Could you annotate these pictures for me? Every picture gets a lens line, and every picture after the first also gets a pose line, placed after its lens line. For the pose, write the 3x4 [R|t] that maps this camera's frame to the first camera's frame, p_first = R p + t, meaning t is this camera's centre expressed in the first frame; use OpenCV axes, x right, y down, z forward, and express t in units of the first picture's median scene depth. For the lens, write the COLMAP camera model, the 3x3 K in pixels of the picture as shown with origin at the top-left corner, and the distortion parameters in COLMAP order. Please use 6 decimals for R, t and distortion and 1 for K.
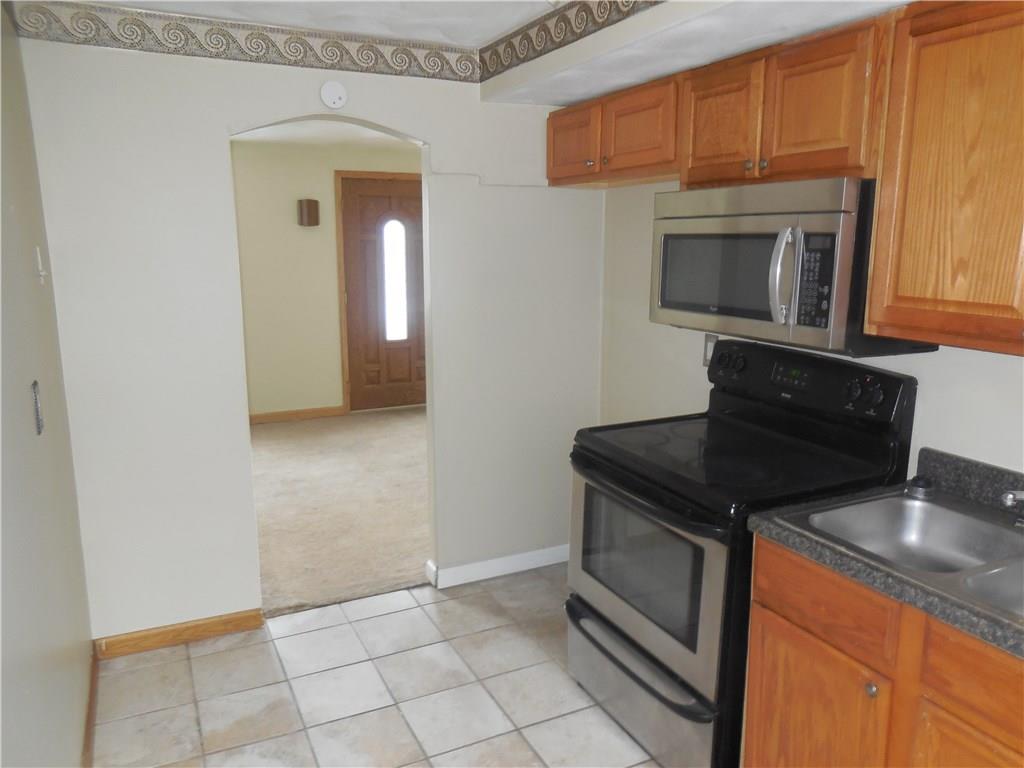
lens RADIAL K [[768.4, 0, 509.2], [0, 768.4, 378.5], [0, 0, 1]] dist [-0.006795, -0.007338]
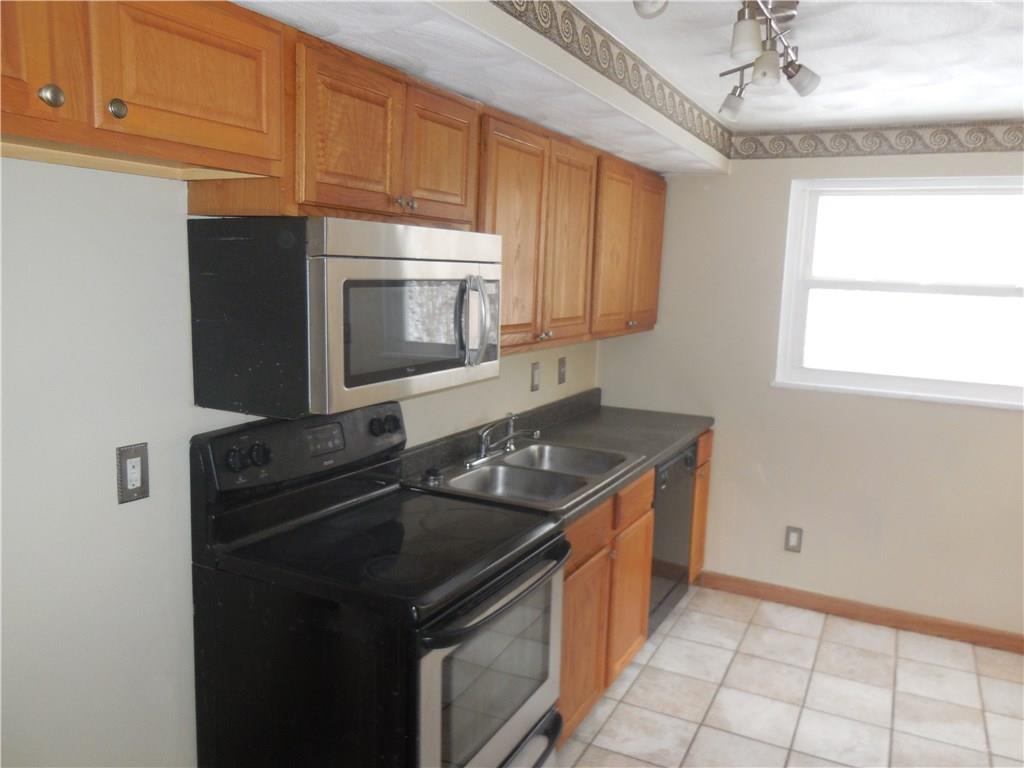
lens RADIAL K [[768.4, 0, 509.2], [0, 768.4, 378.5], [0, 0, 1]] dist [-0.006795, -0.007338]
pose [[-0.591409, -0.127919, 0.796161, -0.531463], [0.120889, 0.962114, 0.244381, -0.312982], [-0.797259, 0.240776, -0.553539, 1.581970]]
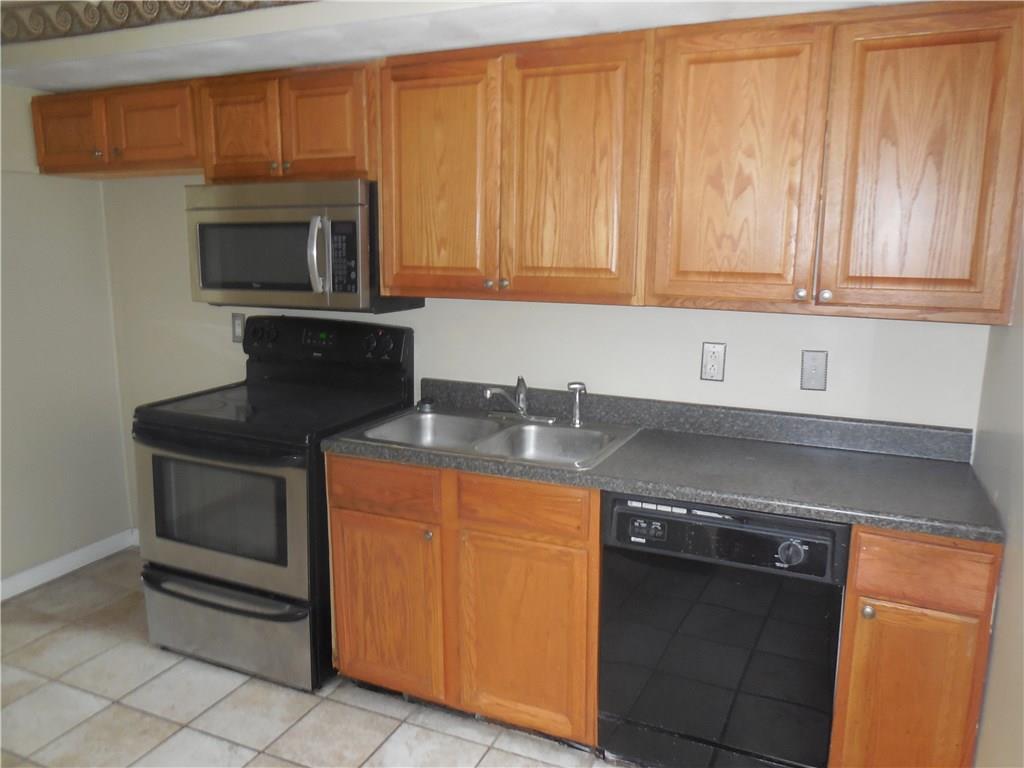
lens RADIAL K [[768.4, 0, 509.2], [0, 768.4, 378.5], [0, 0, 1]] dist [-0.006795, -0.007338]
pose [[0.763070, -0.110419, 0.636814, -0.236998], [0.113495, 0.992880, 0.036163, 0.061737], [-0.636273, 0.044680, 0.770169, -0.176881]]
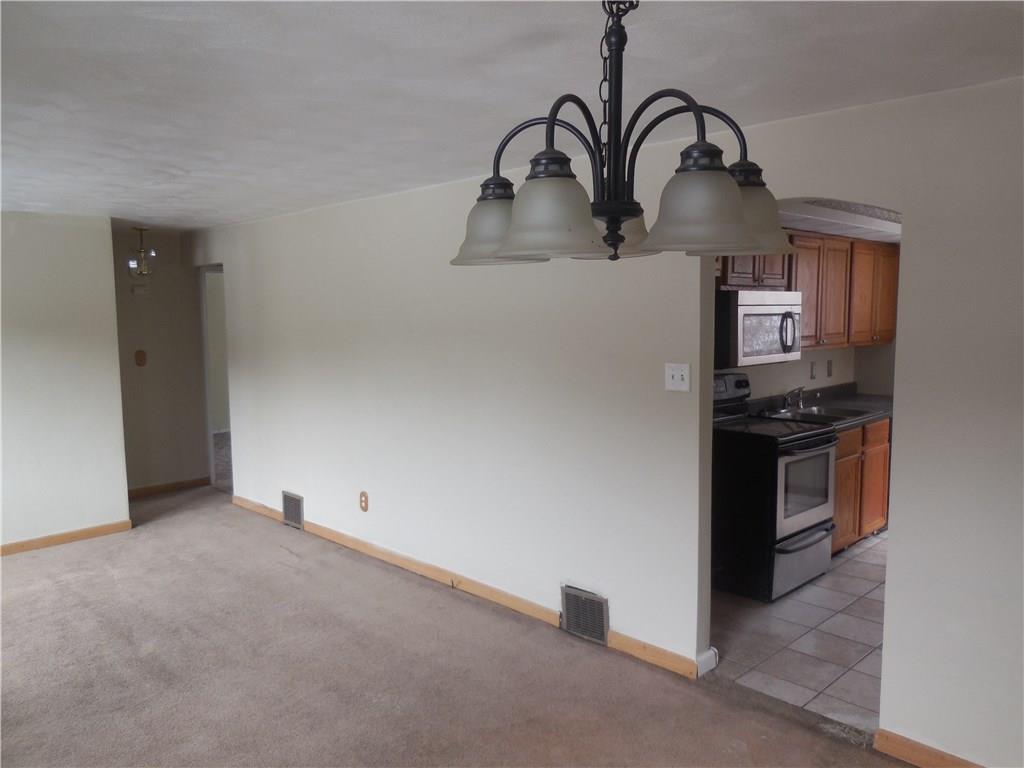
lens RADIAL K [[768.4, 0, 509.2], [0, 768.4, 378.5], [0, 0, 1]] dist [-0.006795, -0.007338]
pose [[-0.315460, -0.082566, 0.945340, -1.575573], [0.181622, 0.972537, 0.145549, -0.489731], [-0.931396, 0.217610, -0.291801, 2.503698]]
